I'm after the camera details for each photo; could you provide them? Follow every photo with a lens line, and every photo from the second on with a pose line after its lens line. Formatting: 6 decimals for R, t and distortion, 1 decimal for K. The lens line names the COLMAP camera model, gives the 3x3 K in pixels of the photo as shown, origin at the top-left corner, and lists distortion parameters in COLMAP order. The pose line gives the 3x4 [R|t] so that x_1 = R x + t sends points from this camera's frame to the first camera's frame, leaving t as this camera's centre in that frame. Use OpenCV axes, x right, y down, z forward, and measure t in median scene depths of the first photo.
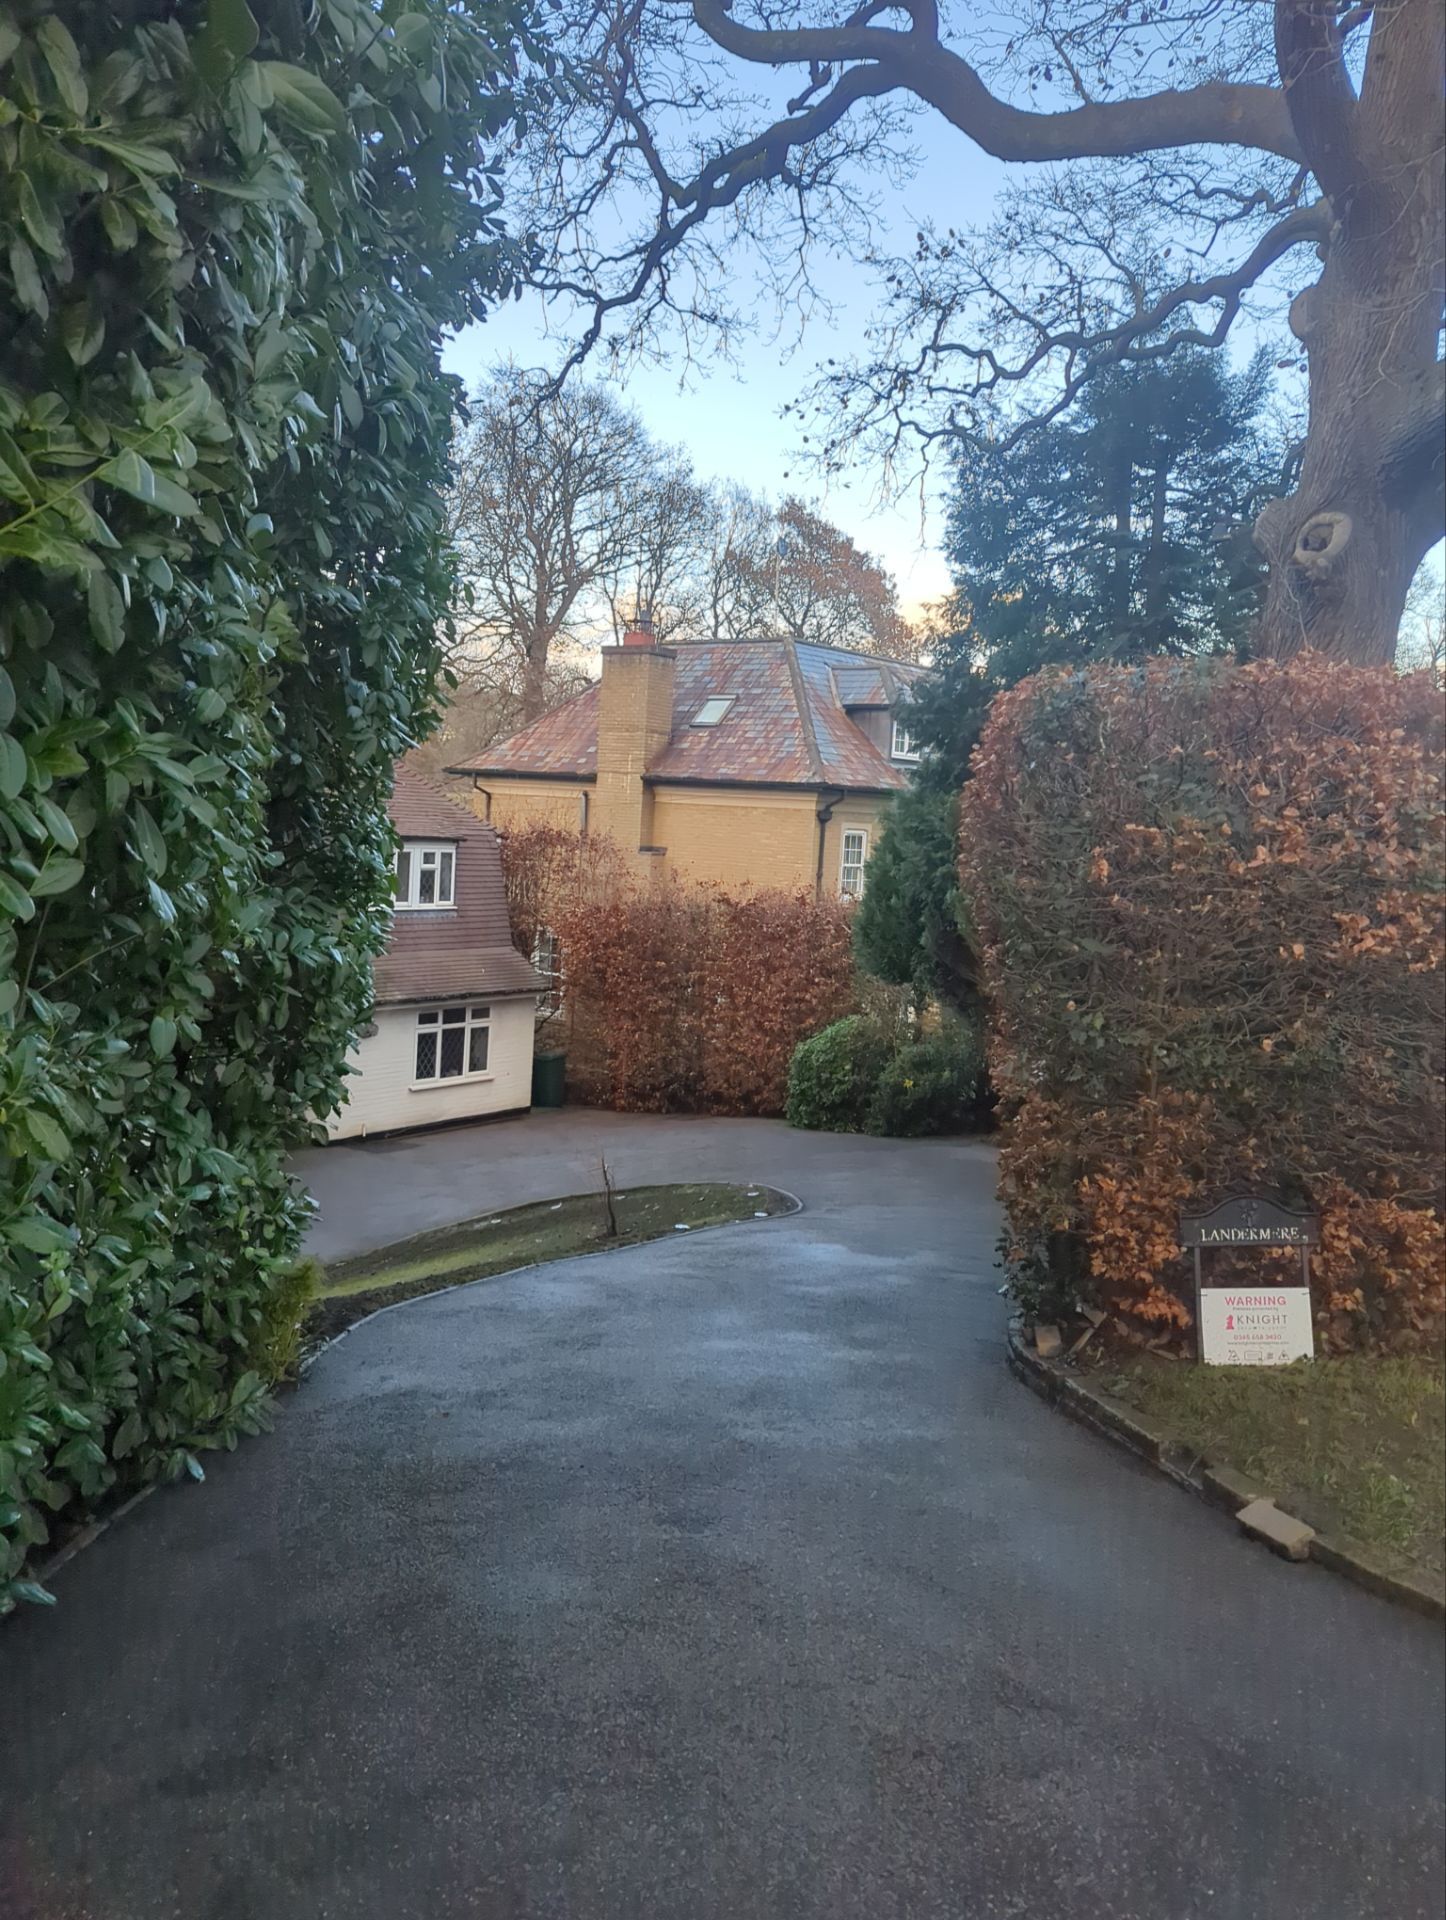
lens RADIAL K [[1575.0, 0, 732.5], [0, 1575.0, 963.0], [0, 0, 1]] dist [0.079432, -0.082119]
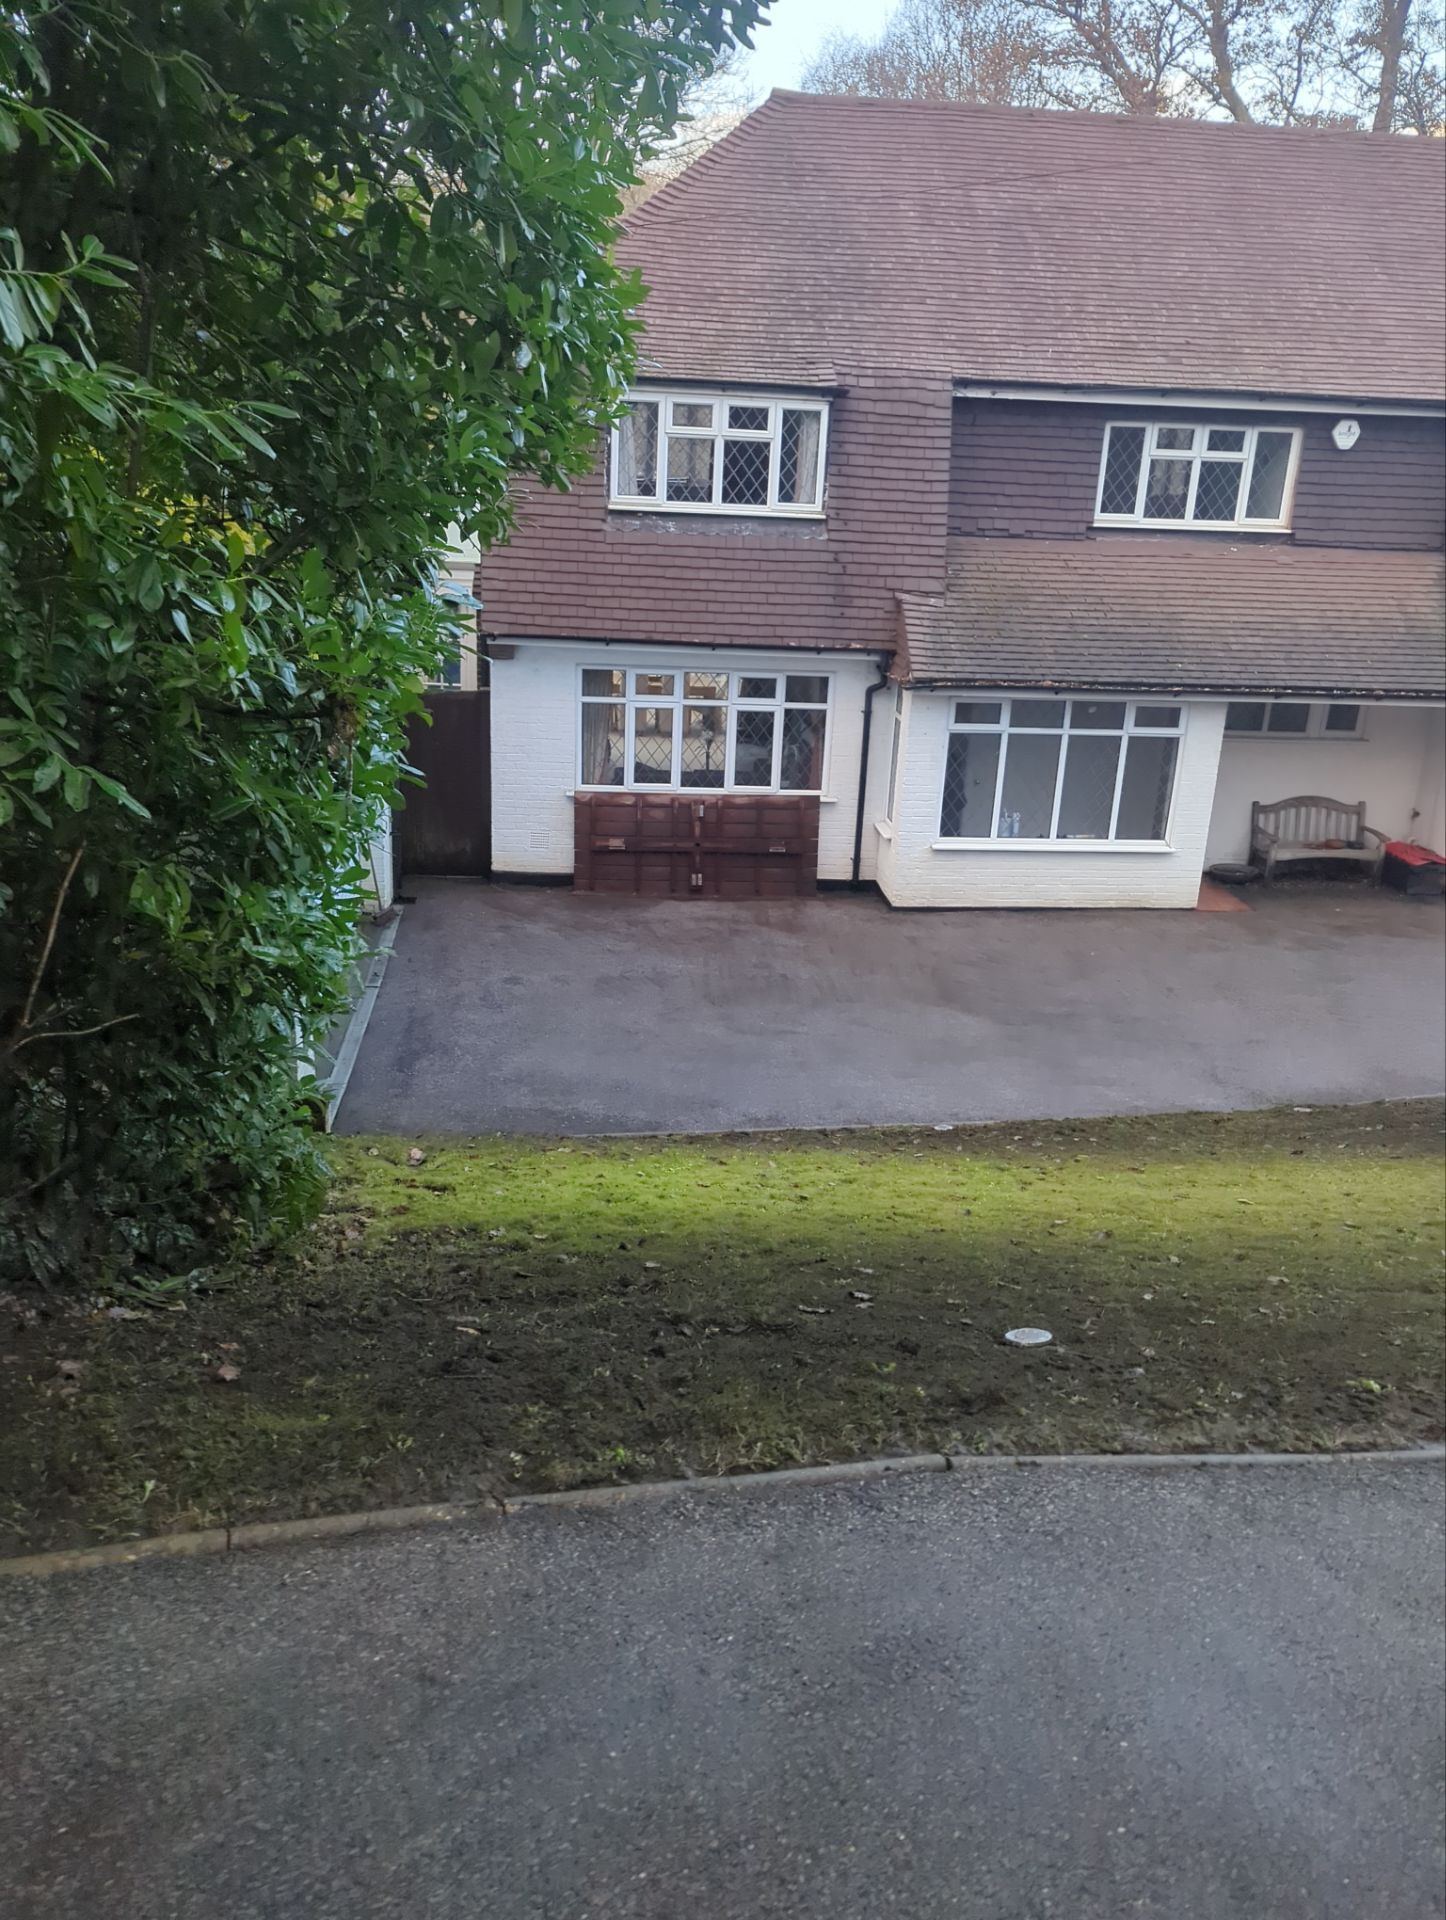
lens RADIAL K [[1575.0, 0, 732.5], [0, 1575.0, 963.0], [0, 0, 1]] dist [0.079432, -0.082119]
pose [[0.665723, 0.219411, -0.713212, 0.024236], [-0.078793, 0.971120, 0.225207, 0.013101], [0.742027, -0.093729, 0.663785, 0.369741]]
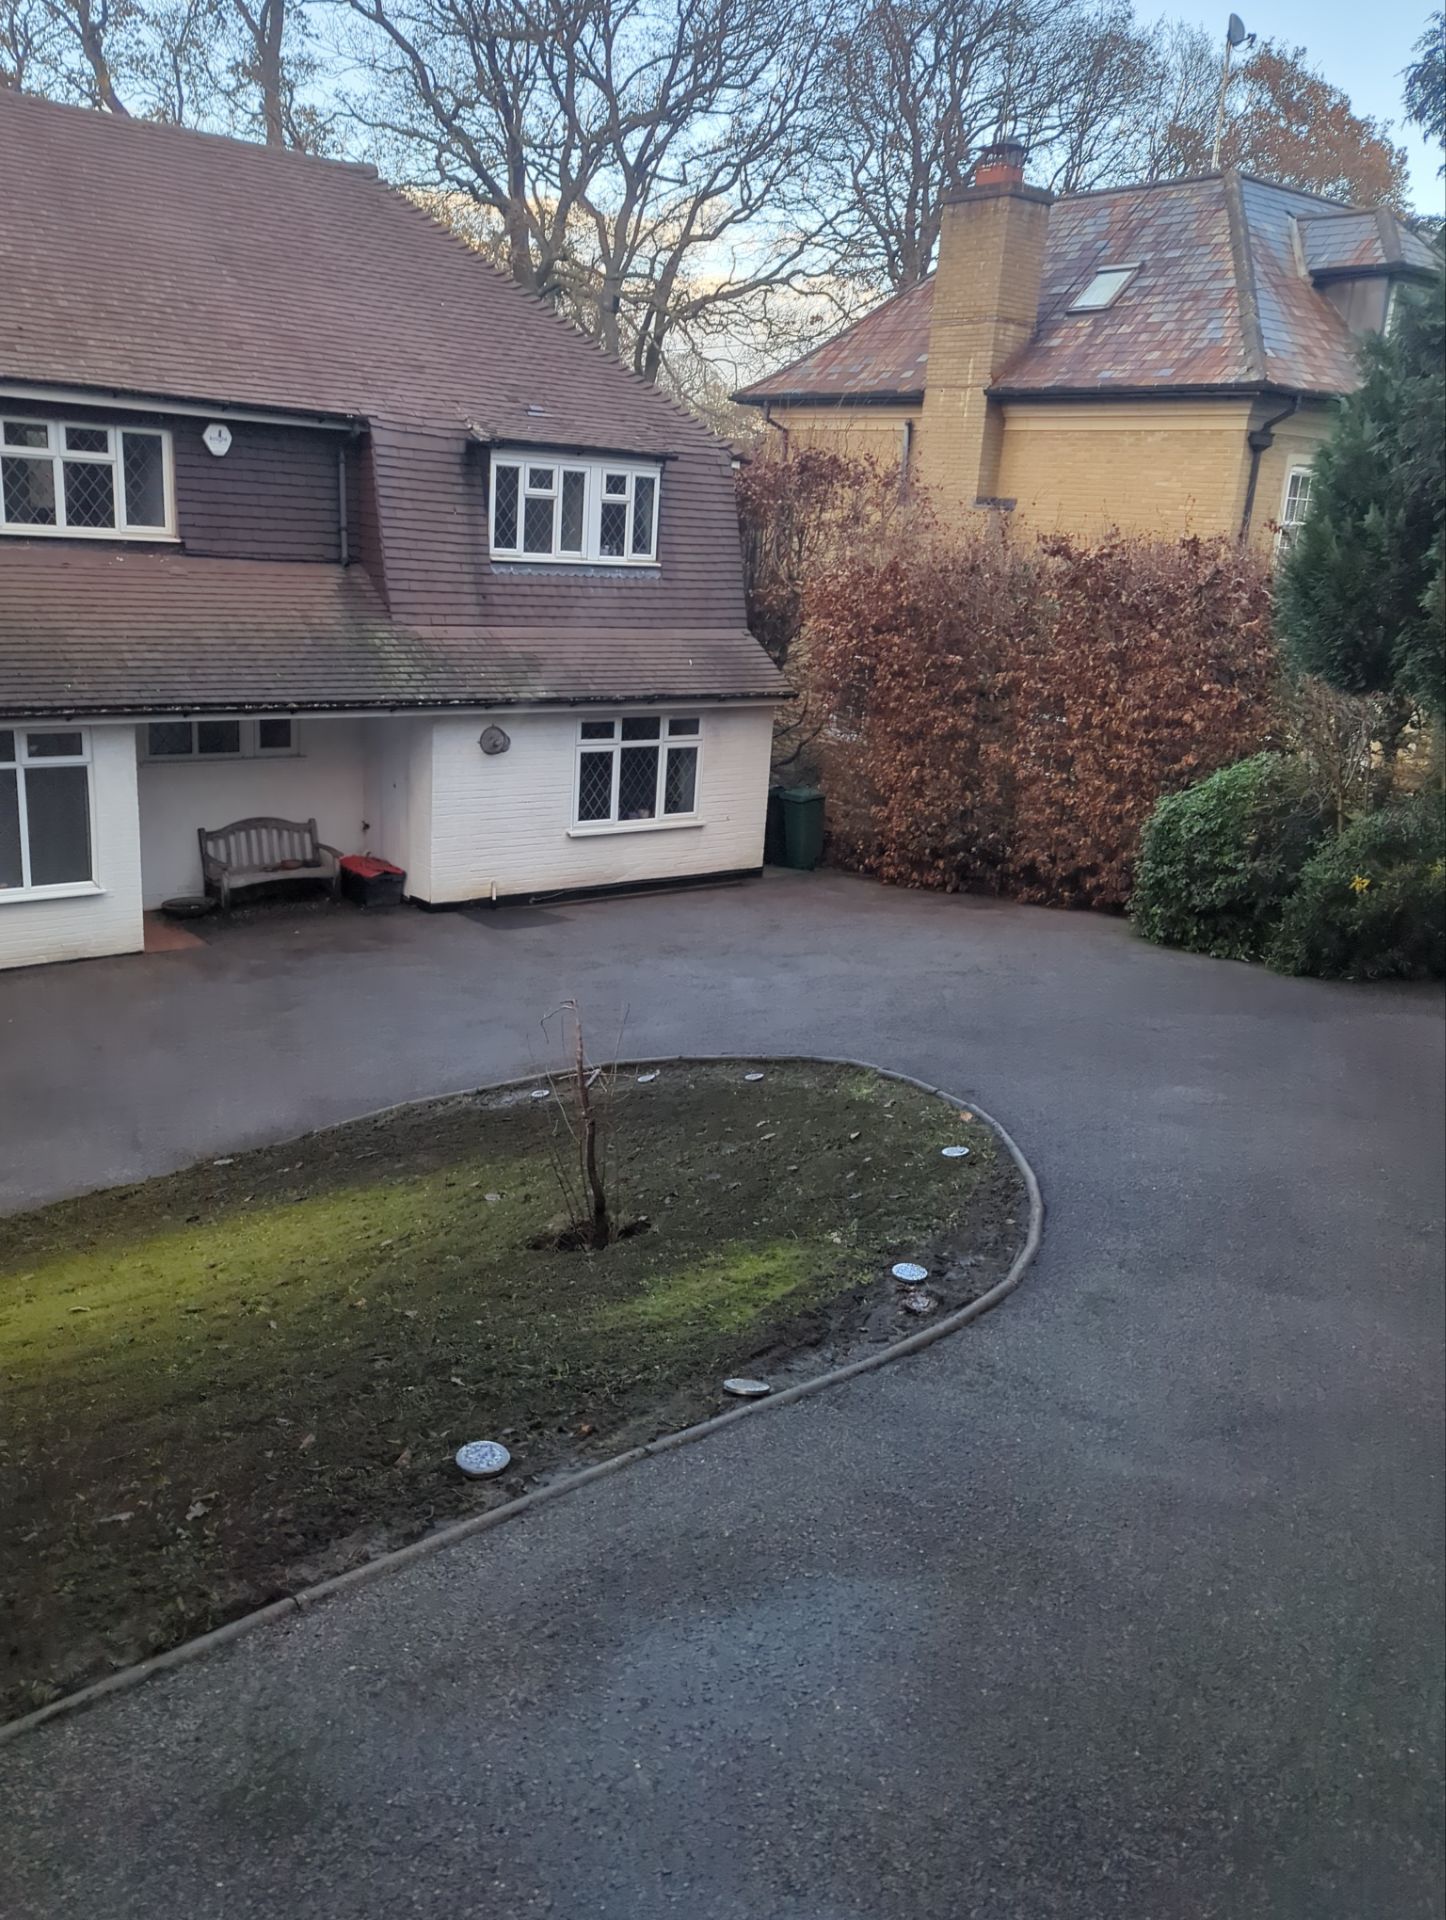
lens RADIAL K [[1582.3, 0, 723.0], [0, 1582.3, 960.0], [0, 0, 1]] dist [0.078062, -0.081907]
pose [[0.964628, 0.077214, -0.252053, 0.044005], [-0.034054, 0.984630, 0.171303, 0.017476], [0.261406, -0.156661, 0.952431, 0.445732]]
